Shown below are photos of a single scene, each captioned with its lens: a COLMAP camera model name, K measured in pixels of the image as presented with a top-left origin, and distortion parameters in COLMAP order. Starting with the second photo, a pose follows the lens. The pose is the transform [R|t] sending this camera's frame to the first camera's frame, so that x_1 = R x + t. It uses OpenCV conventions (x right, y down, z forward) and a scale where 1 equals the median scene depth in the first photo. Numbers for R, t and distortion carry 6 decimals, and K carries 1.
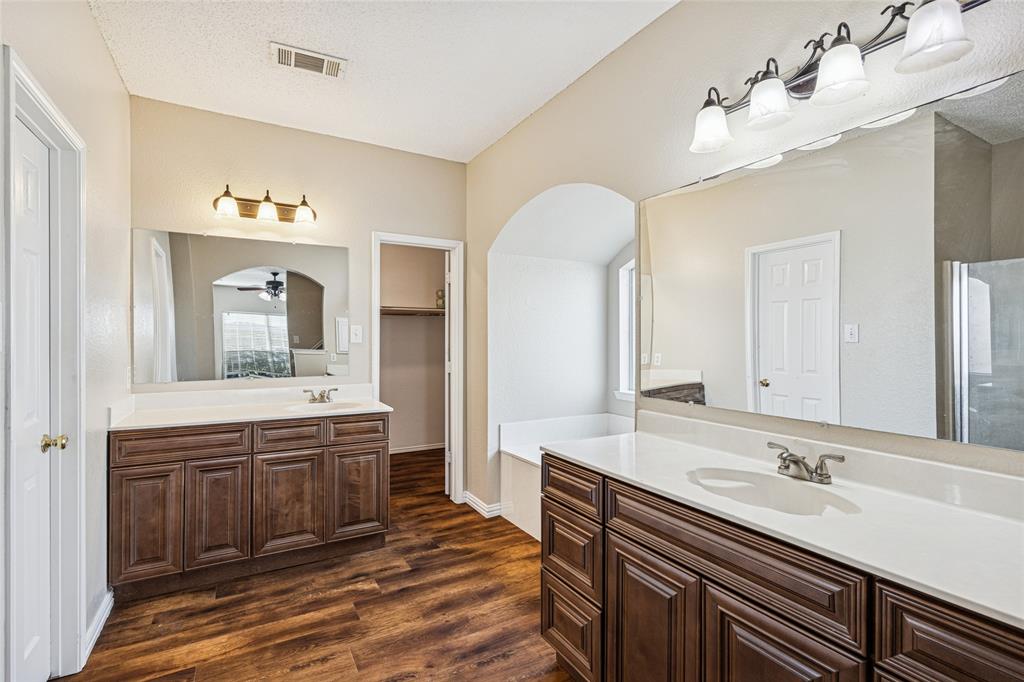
lens RADIAL K [[473.2, 0, 512.1], [0, 473.2, 339.8], [0, 0, 1]] dist [0.000445, 0.000149]
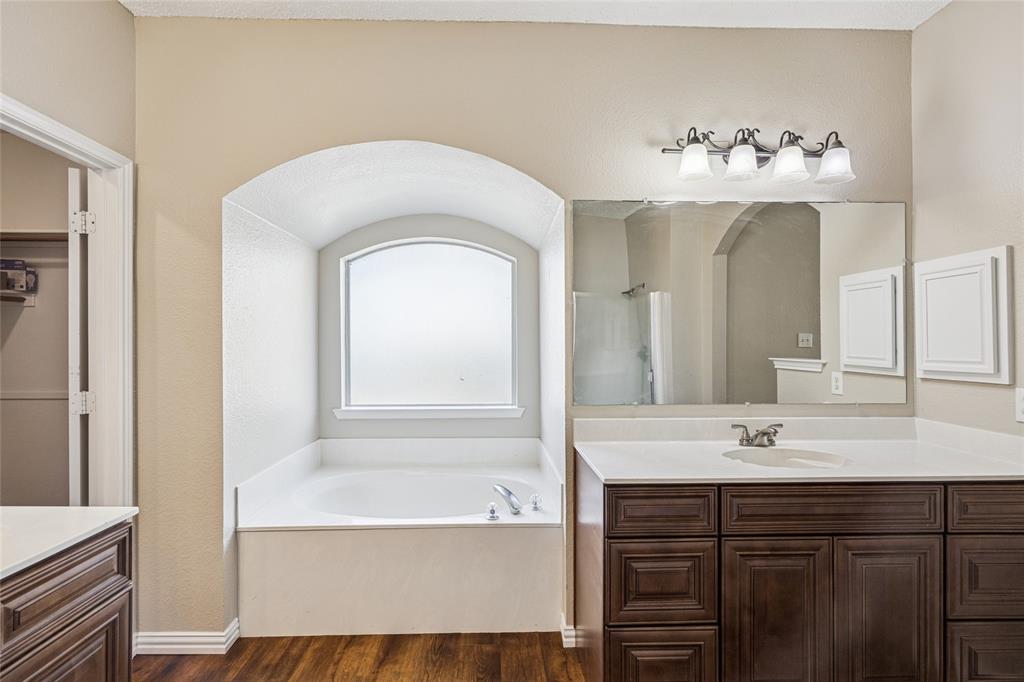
lens RADIAL K [[473.2, 0, 509.5], [0, 473.2, 340.4], [0, 0, 1]] dist [0.000445, 0.000149]
pose [[0.481821, 0.001032, 0.876269, -0.428412], [0.004597, 0.999983, -0.003706, -0.004209], [-0.876258, 0.005814, 0.481808, 0.447271]]
